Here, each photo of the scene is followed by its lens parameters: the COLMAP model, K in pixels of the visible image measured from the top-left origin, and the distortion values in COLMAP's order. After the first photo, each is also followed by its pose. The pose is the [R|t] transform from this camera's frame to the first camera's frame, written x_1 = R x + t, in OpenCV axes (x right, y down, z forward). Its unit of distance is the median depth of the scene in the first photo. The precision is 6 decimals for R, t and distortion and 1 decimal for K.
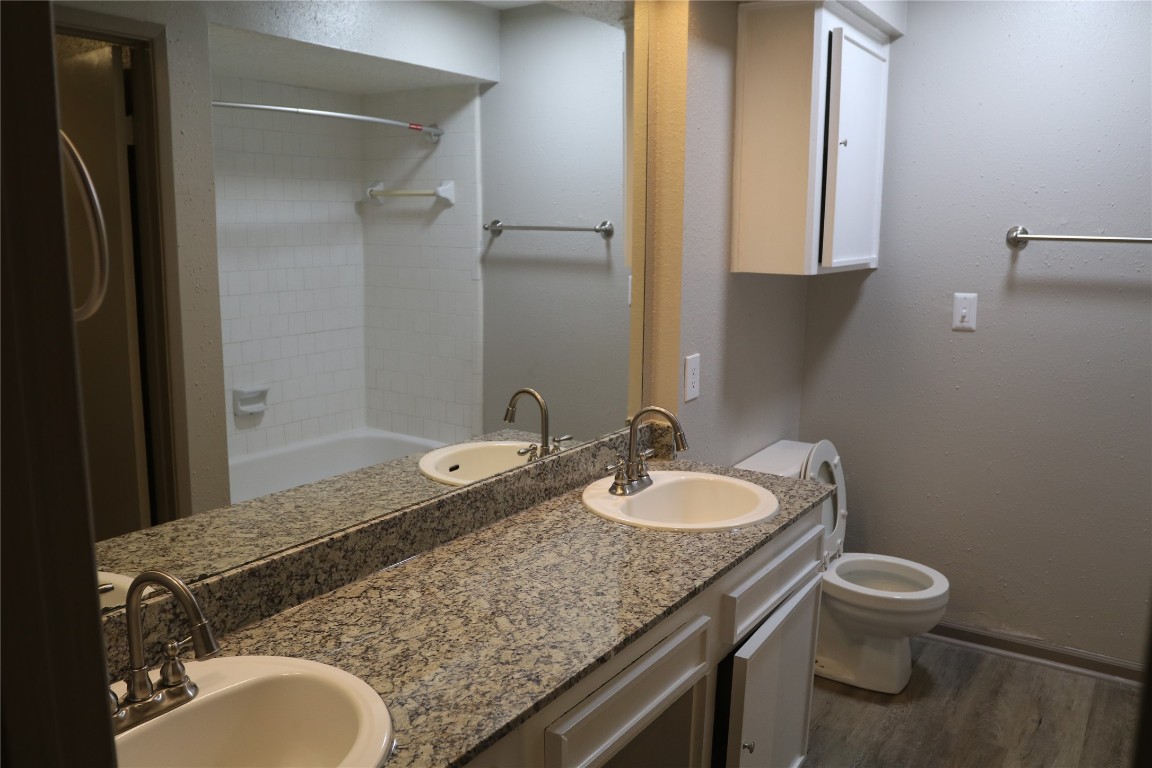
lens RADIAL K [[908.1, 0, 570.3], [0, 908.1, 374.8], [0, 0, 1]] dist [-0.092879, 0.057355]
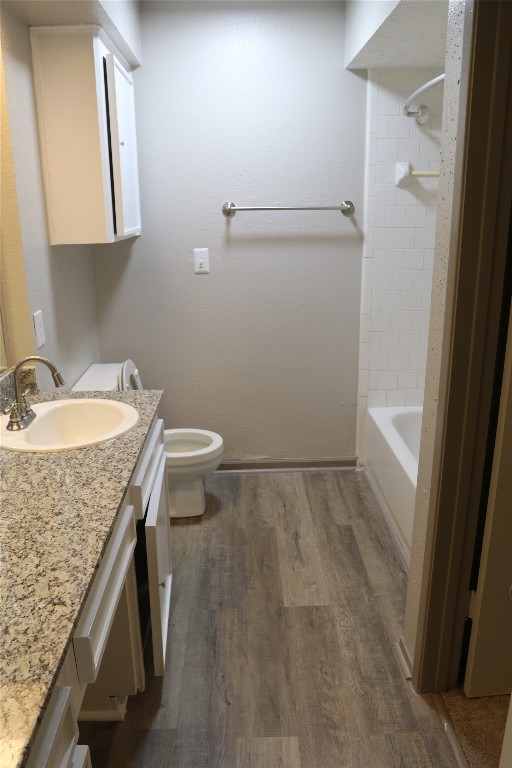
lens RADIAL K [[605.4, 0, 255.7], [0, 605.4, 391.1], [0, 0, 1]] dist [-0.092879, 0.057355]
pose [[0.814847, -0.192431, 0.546804, -0.111449], [0.120204, 0.978881, 0.165360, -0.016548], [-0.567076, -0.069015, 0.820769, 0.129665]]
